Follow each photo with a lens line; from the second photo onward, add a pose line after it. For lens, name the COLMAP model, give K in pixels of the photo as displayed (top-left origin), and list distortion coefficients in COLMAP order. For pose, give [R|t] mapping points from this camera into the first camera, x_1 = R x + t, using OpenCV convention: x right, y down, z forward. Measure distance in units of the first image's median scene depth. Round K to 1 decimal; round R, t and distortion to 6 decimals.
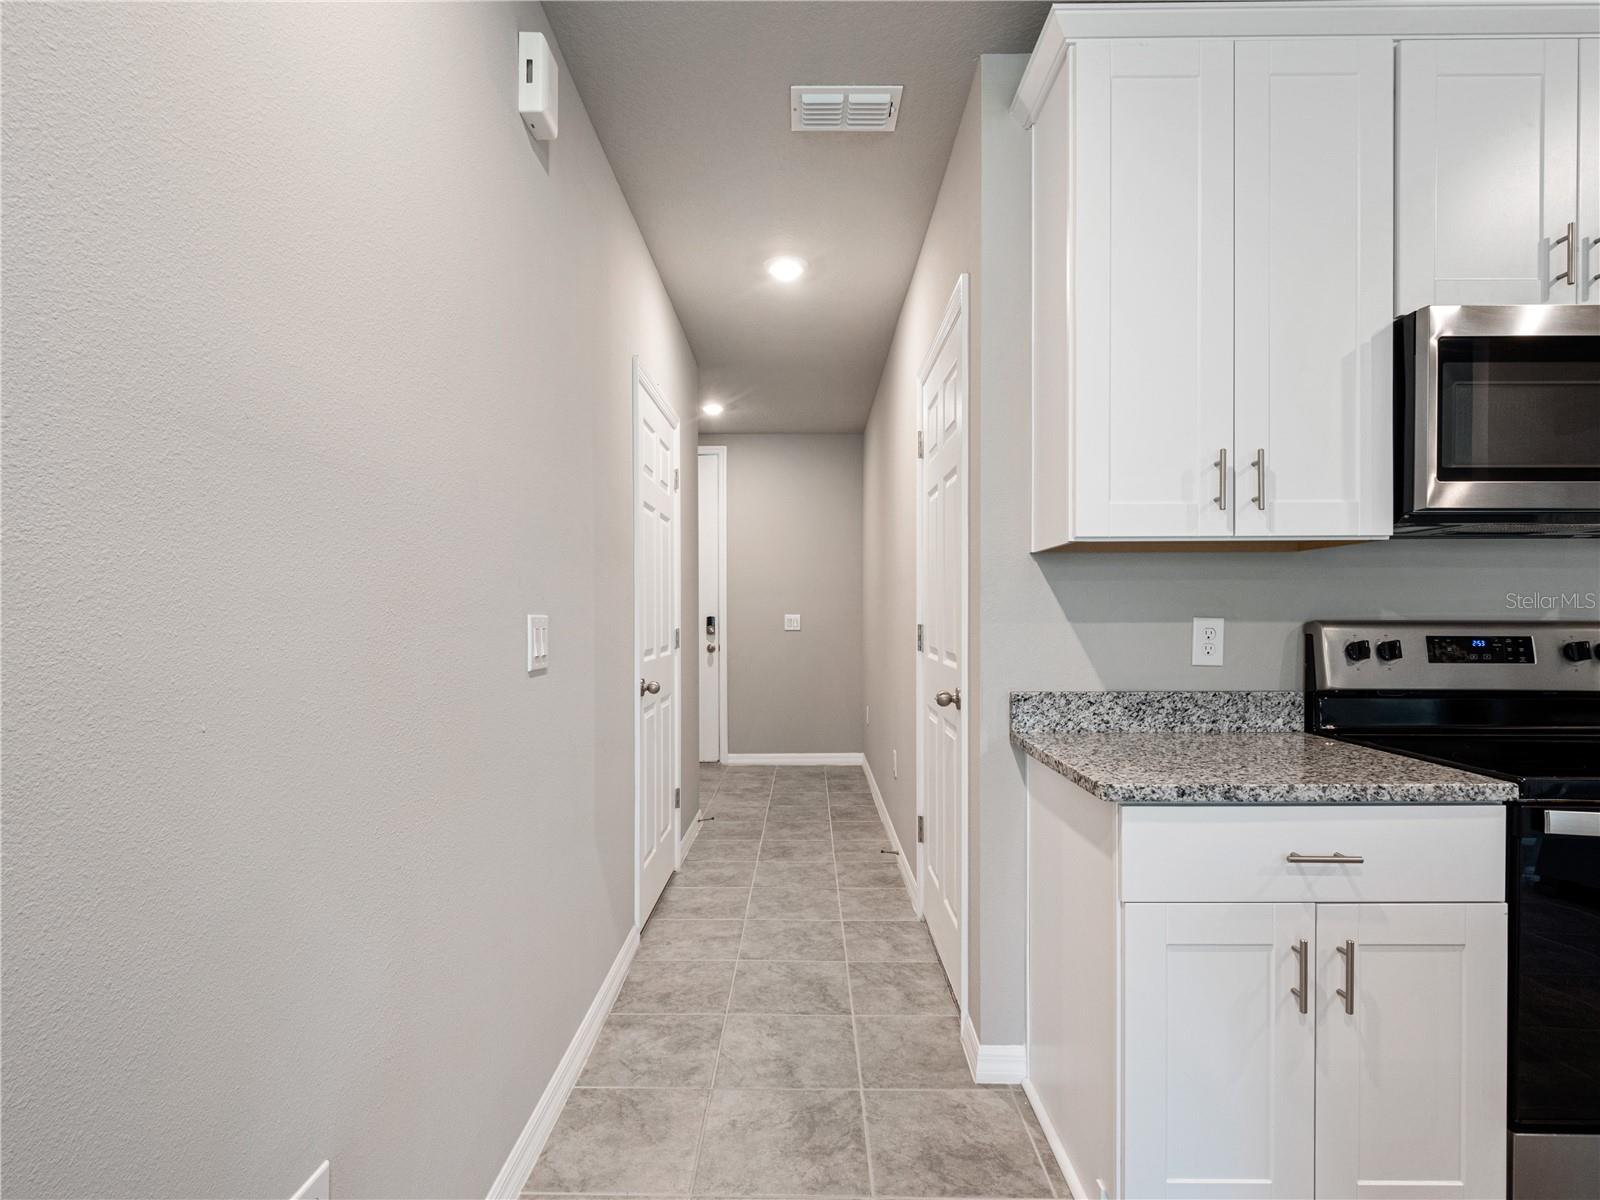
lens RADIAL K [[807.6, 0, 787.5], [0, 807.6, 623.8], [0, 0, 1]] dist [-0.004229, -0.002380]
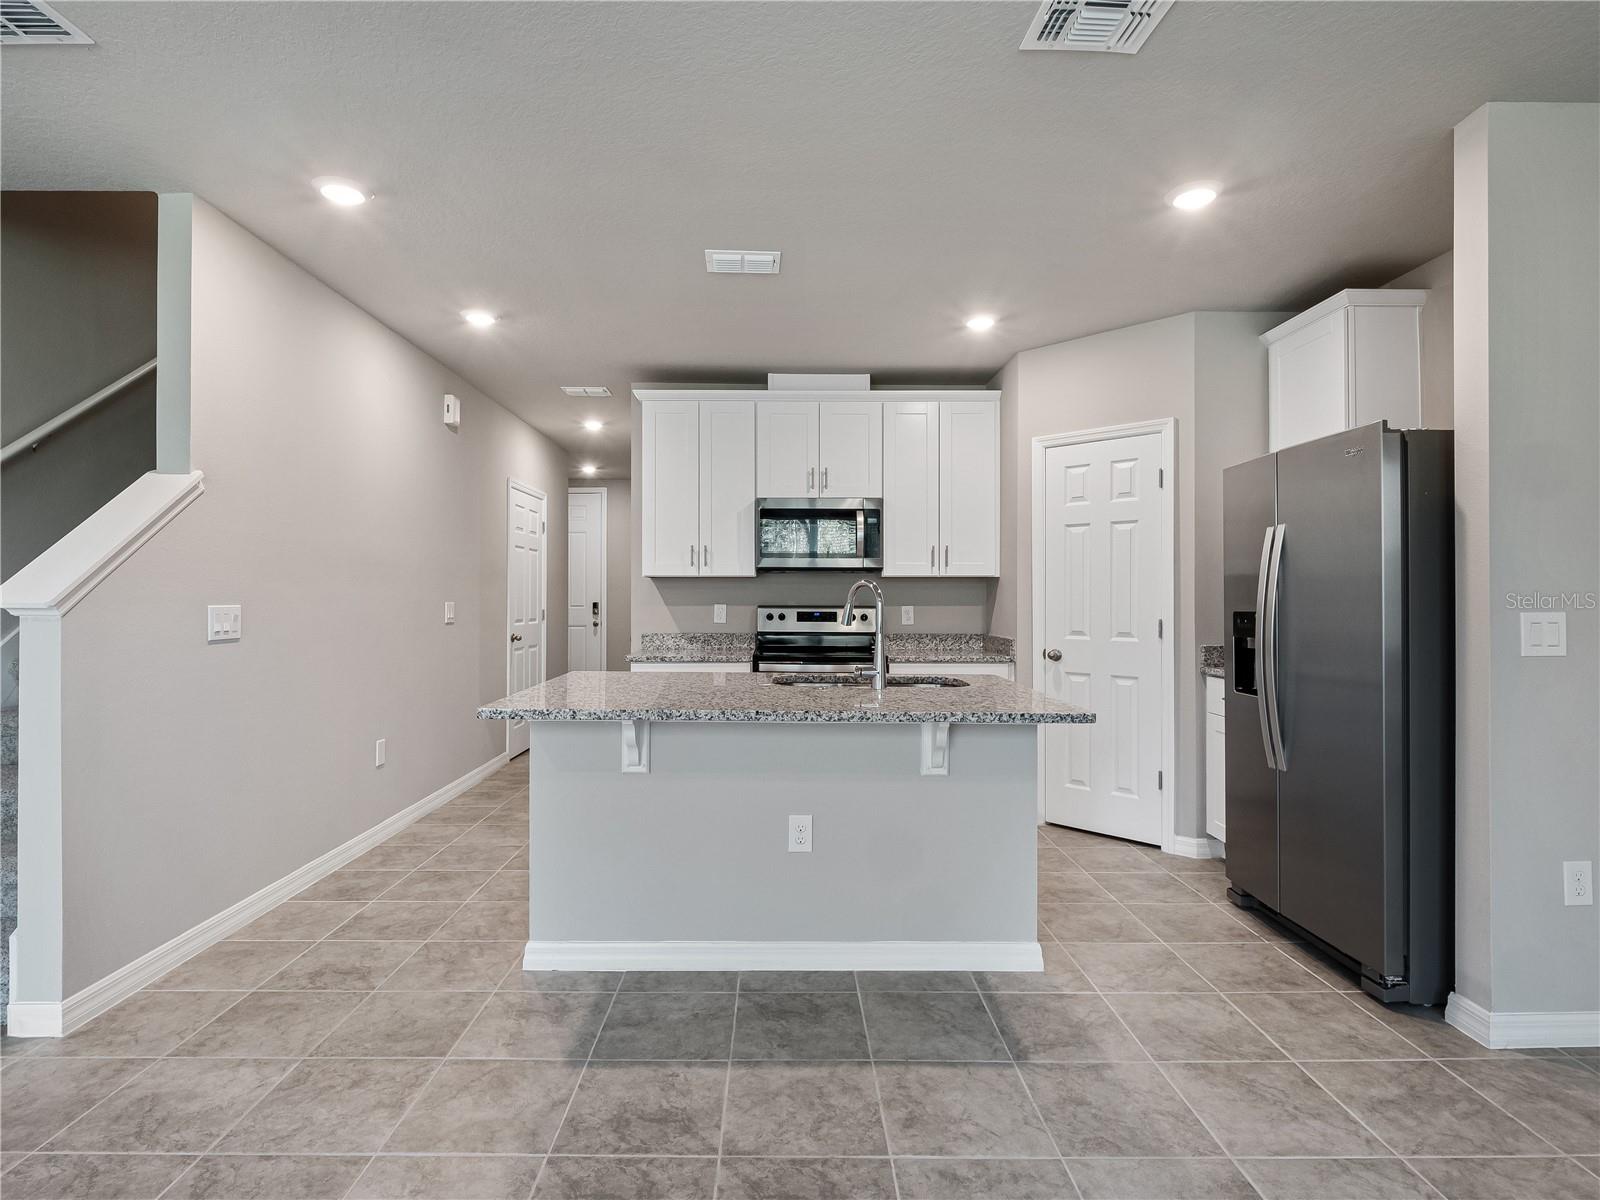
lens RADIAL K [[807.6, 0, 777.4], [0, 807.6, 599.9], [0, 0, 1]] dist [-0.004229, -0.002380]
pose [[0.999695, 0.004103, 0.024350, 0.668037], [-0.003825, 0.999928, -0.011417, 0.007575], [-0.024395, 0.011320, 0.999638, -1.607958]]
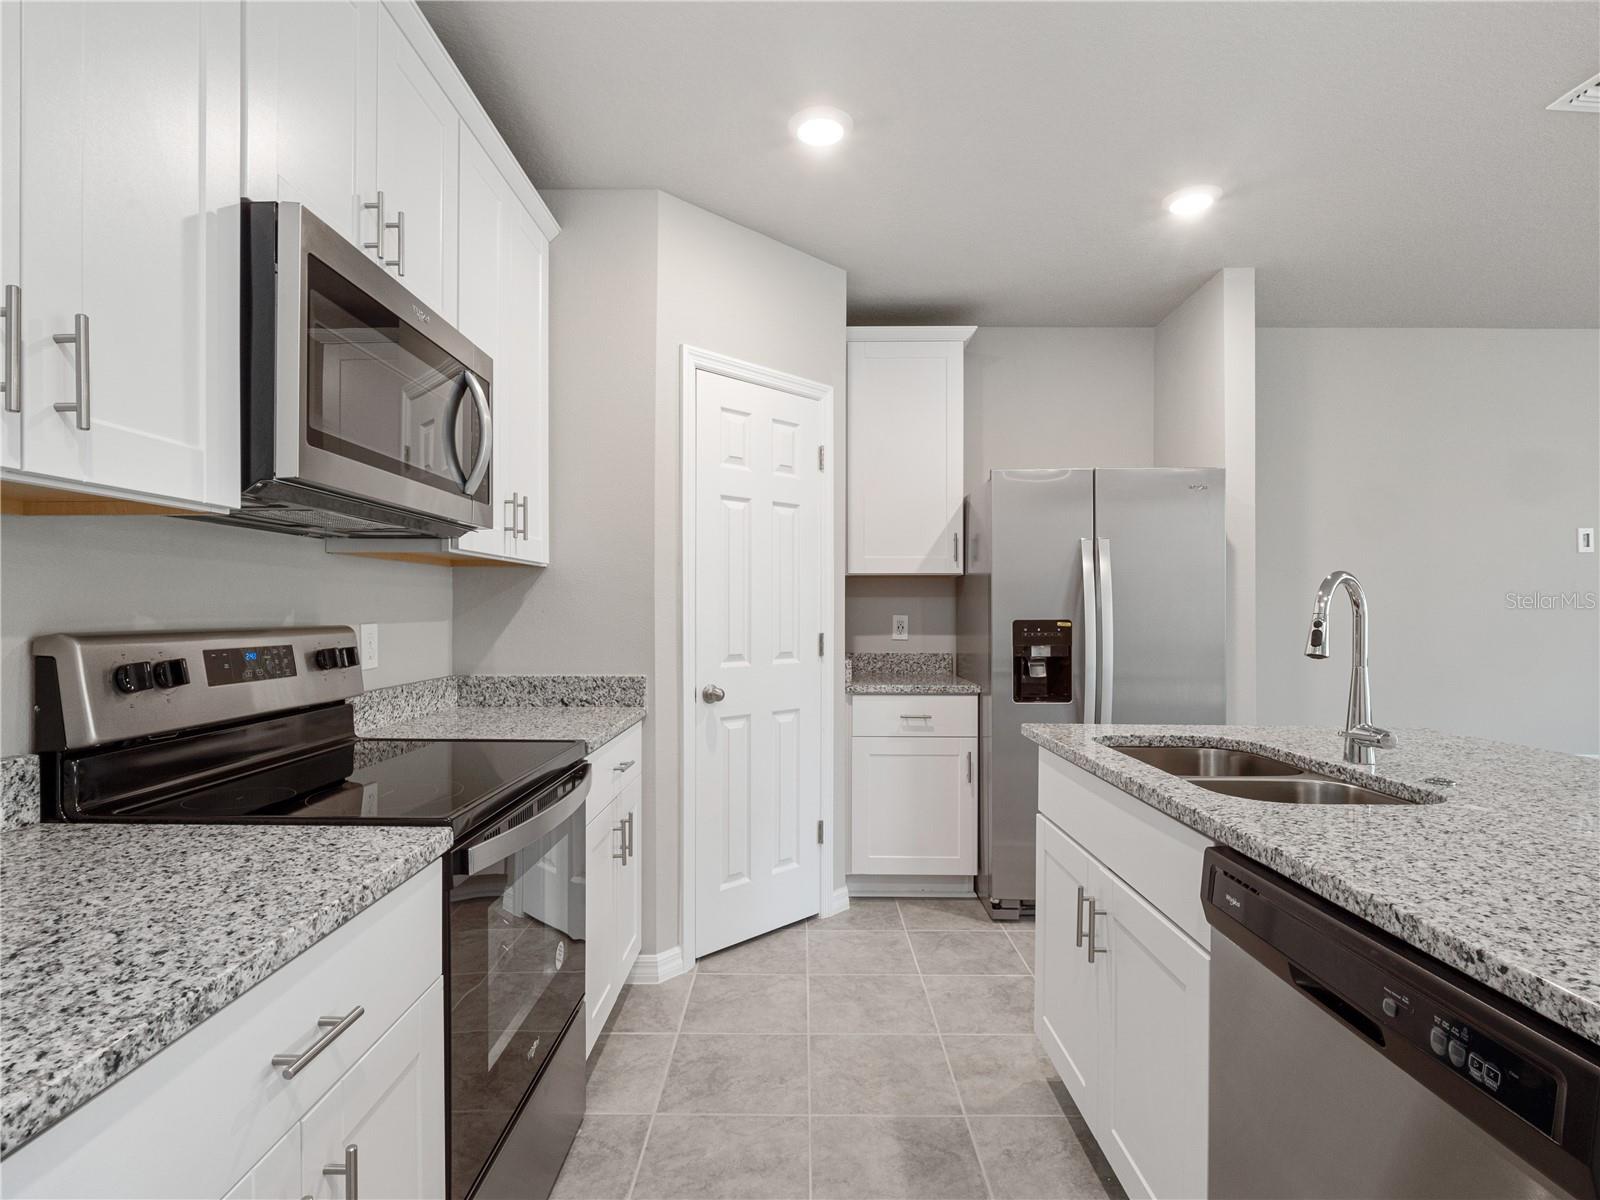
lens RADIAL K [[807.6, 0, 793.7], [0, 807.6, 609.8], [0, 0, 1]] dist [-0.004229, -0.002380]
pose [[-0.014442, 0.001088, 0.999895, 0.047207], [0.010830, 0.999941, -0.000932, -0.015462], [-0.999837, 0.010815, -0.014453, 0.468603]]
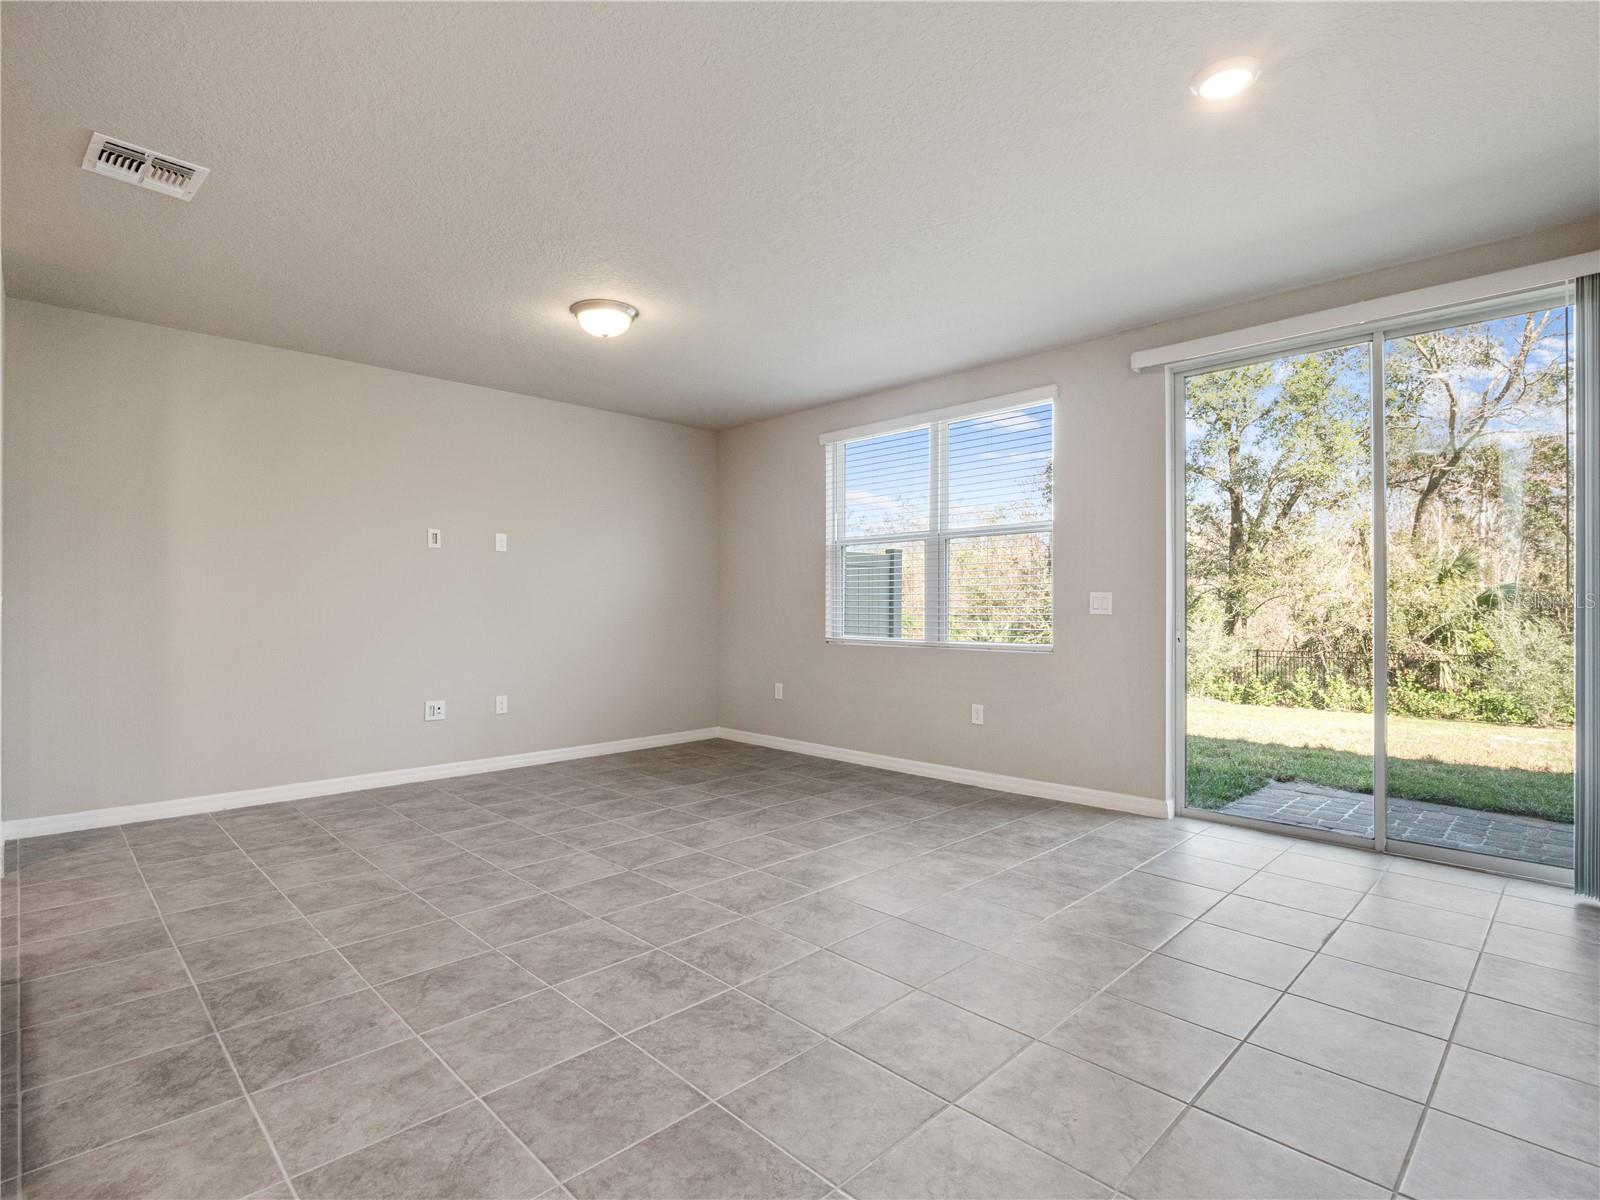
lens RADIAL K [[807.6, 0, 797.5], [0, 807.6, 595.7], [0, 0, 1]] dist [-0.004229, -0.002380]
pose [[-0.718850, 0.013335, 0.695037, -0.679043], [0.010450, 0.999910, -0.008376, 0.053836], [-0.695086, 0.001242, -0.718925, -0.470228]]
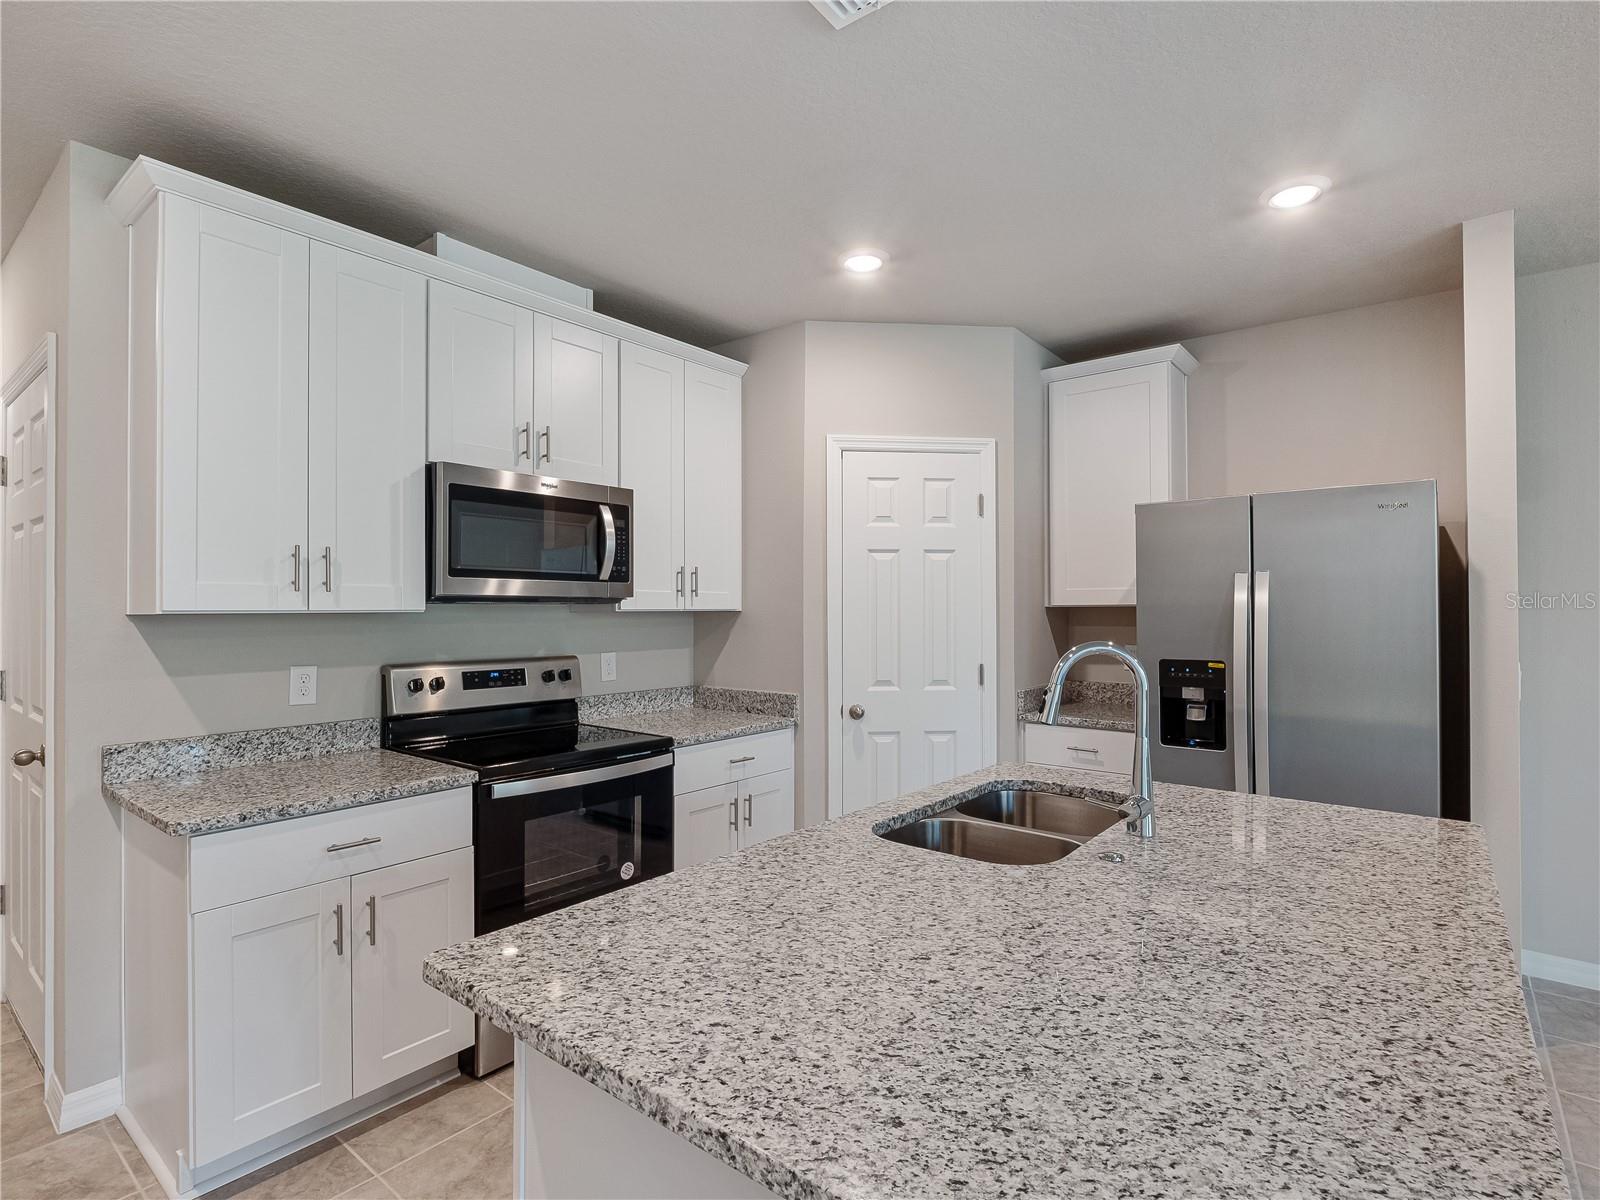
lens RADIAL K [[807.6, 0, 789.3], [0, 807.6, 605.9], [0, 0, 1]] dist [-0.004229, -0.002380]
pose [[0.611493, 0.003847, 0.791241, -0.006074], [0.009988, 0.999871, -0.012581, -0.080641], [-0.791187, 0.015597, 0.611376, -0.373188]]
